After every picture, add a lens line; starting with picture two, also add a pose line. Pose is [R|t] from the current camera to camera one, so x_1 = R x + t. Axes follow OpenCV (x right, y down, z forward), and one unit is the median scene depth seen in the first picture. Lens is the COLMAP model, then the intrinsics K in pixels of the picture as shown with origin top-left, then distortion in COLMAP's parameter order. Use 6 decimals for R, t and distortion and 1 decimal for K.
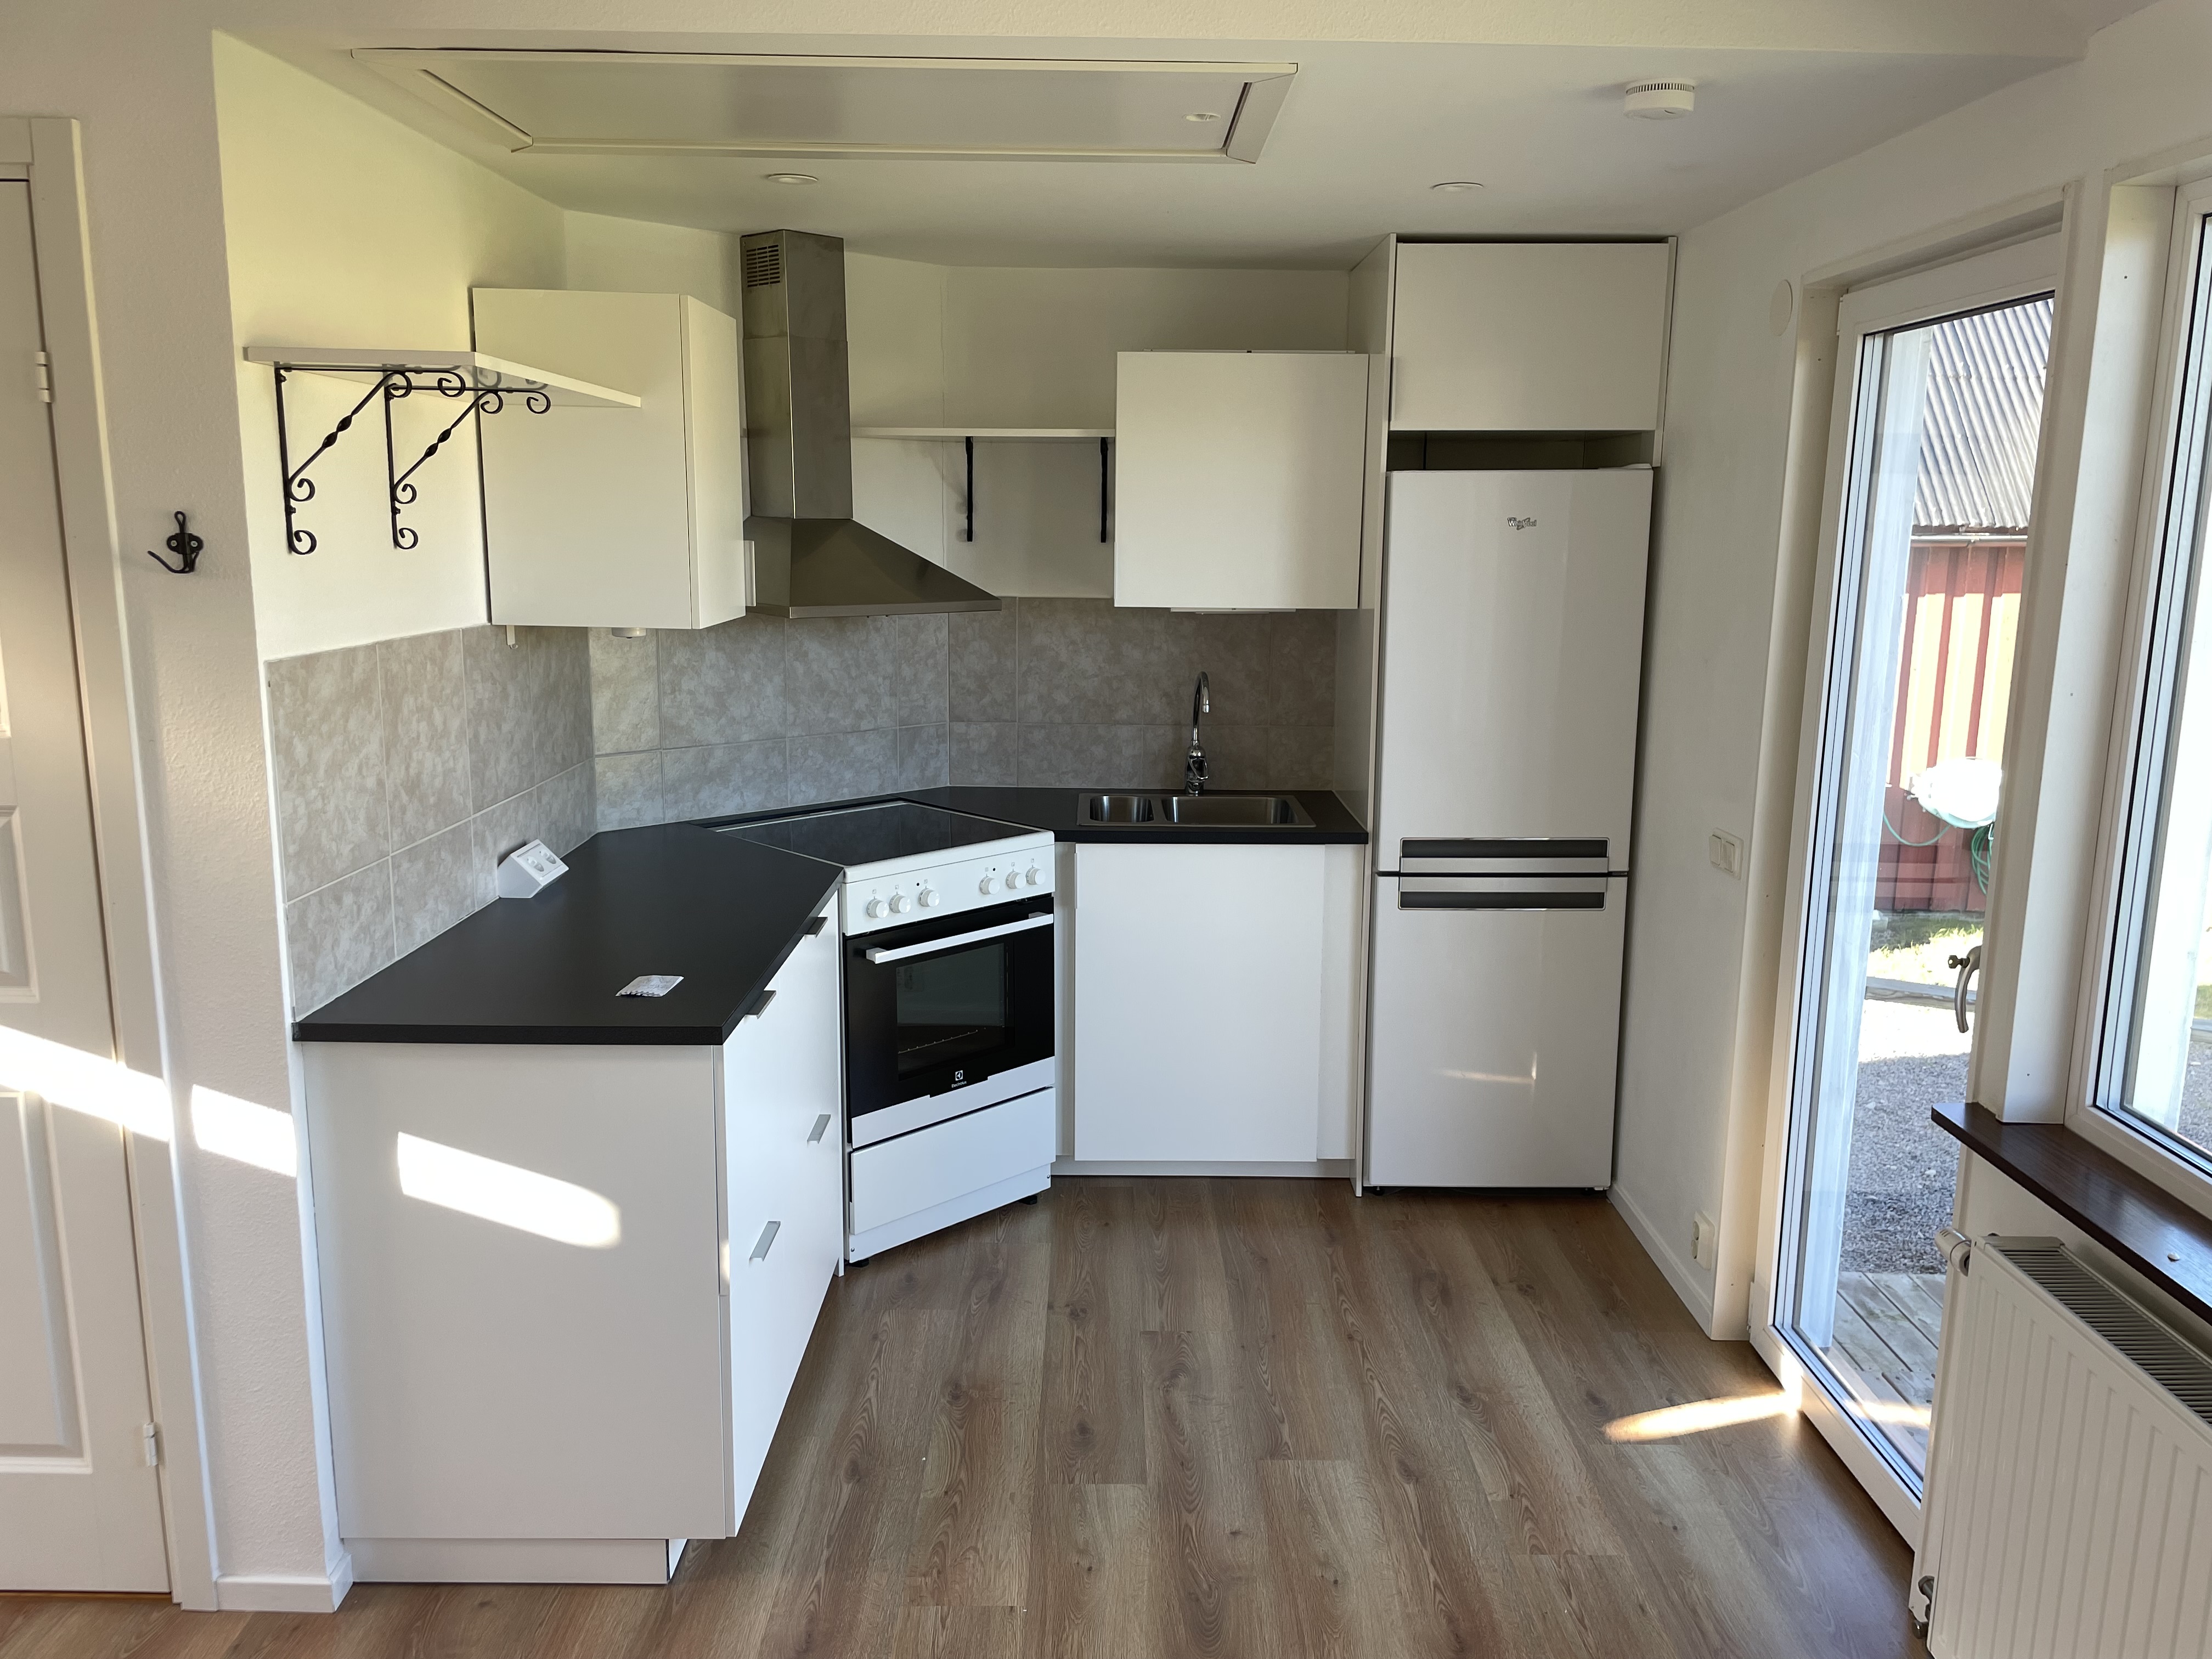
lens RADIAL K [[1674.5, 0, 1095.8], [0, 1674.5, 843.4], [0, 0, 1]] dist [0.090482, -0.105384]
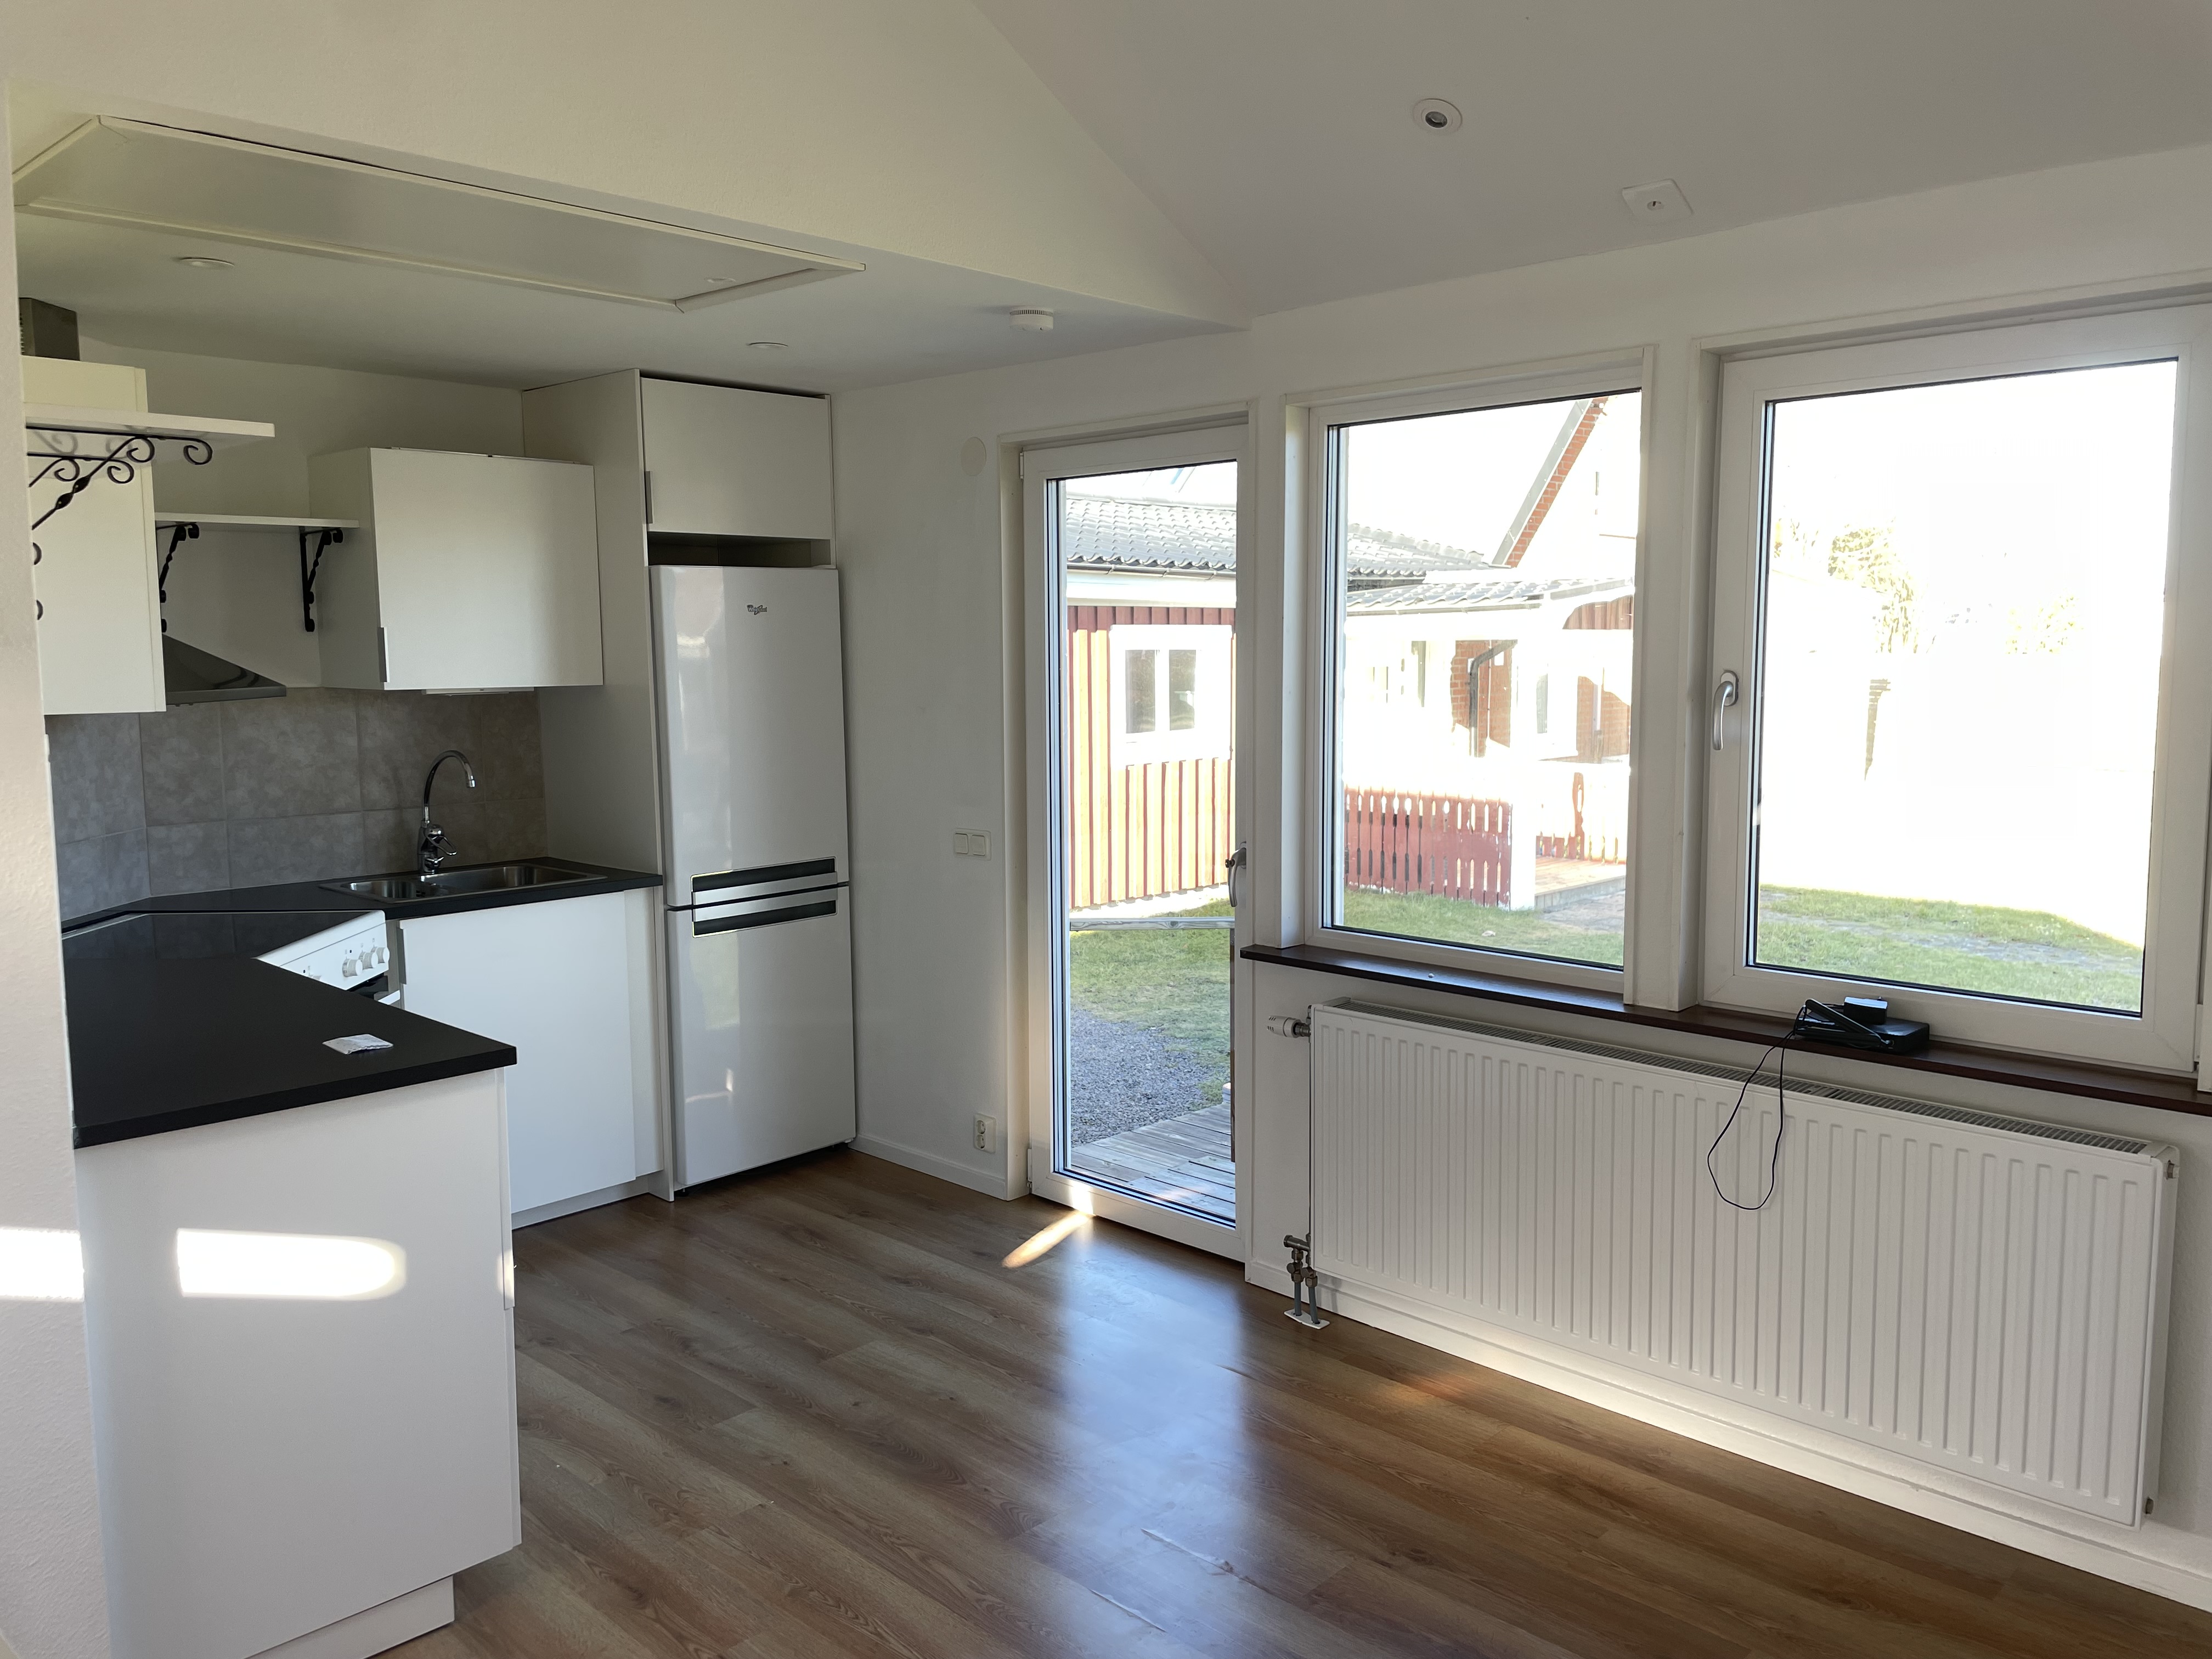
lens RADIAL K [[1674.5, 0, 1117.6], [0, 1674.5, 839.2], [0, 0, 1]] dist [0.090482, -0.105384]
pose [[0.698045, -0.100943, 0.708903, -0.437290], [0.152691, 0.988227, -0.009635, 0.028338], [-0.699584, 0.114968, 0.705240, -0.037119]]
